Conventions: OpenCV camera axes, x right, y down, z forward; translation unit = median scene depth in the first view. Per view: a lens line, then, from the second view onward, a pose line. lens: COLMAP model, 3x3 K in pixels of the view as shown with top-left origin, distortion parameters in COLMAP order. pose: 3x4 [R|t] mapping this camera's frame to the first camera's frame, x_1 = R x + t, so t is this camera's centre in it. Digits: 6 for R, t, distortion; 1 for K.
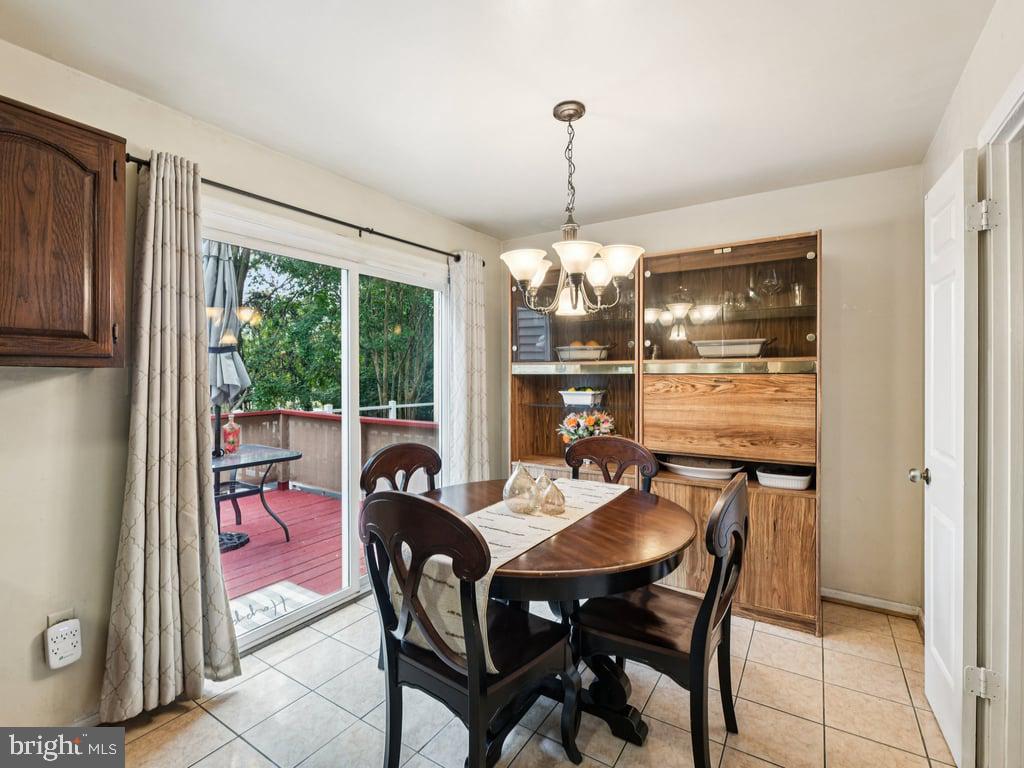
lens RADIAL K [[478.1, 0, 516.1], [0, 478.1, 373.8], [0, 0, 1]] dist [0.002674, -0.000570]
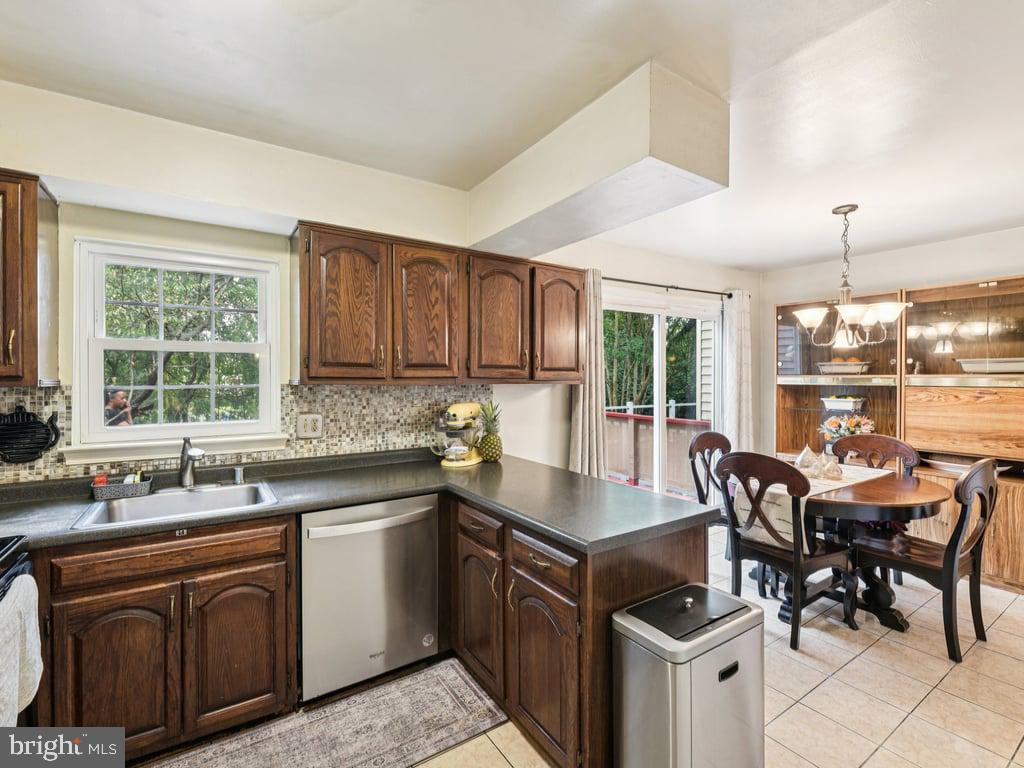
lens RADIAL K [[476.4, 0, 513.3], [0, 476.4, 379.1], [0, 0, 1]] dist [-0.003668, -0.001660]
pose [[0.912121, 0.002974, -0.409911, -0.153941], [0.000672, 0.999961, 0.008751, -0.028934], [0.409921, -0.008258, 0.912083, -0.529473]]
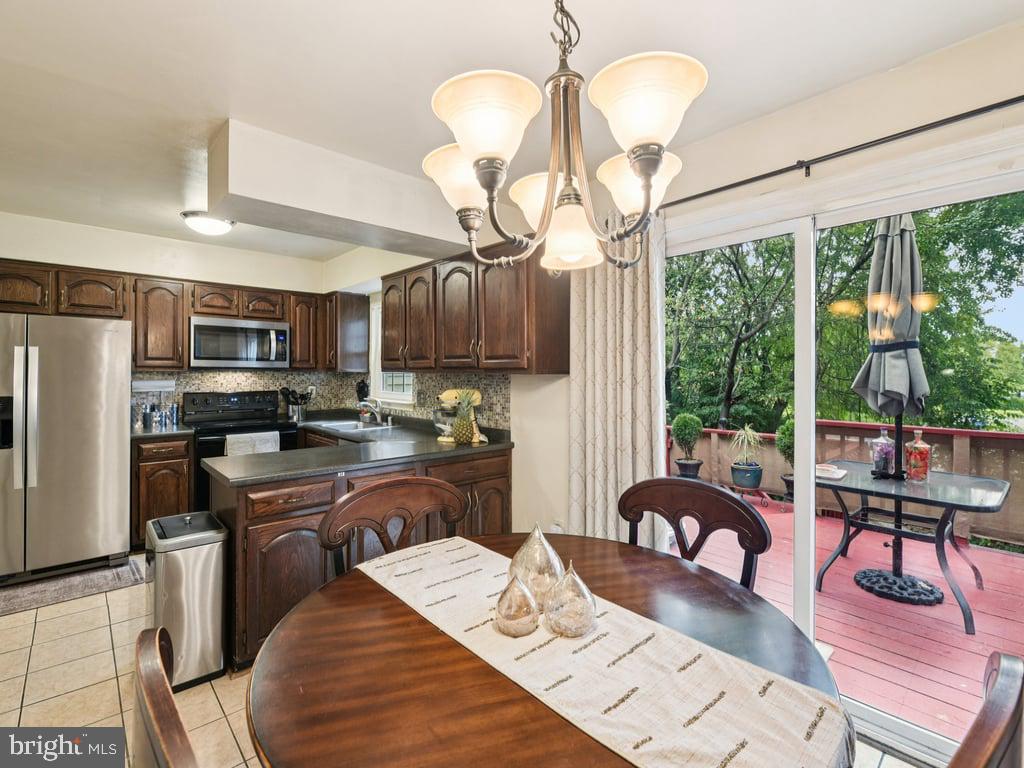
lens RADIAL K [[478.1, 0, 516.1], [0, 478.1, 373.8], [0, 0, 1]] dist [0.002674, -0.000570]
pose [[-0.262665, 0.004489, -0.964877, 0.435272], [0.001082, 0.999990, 0.004358, -0.013325], [0.964886, 0.000100, -0.262667, 0.791724]]
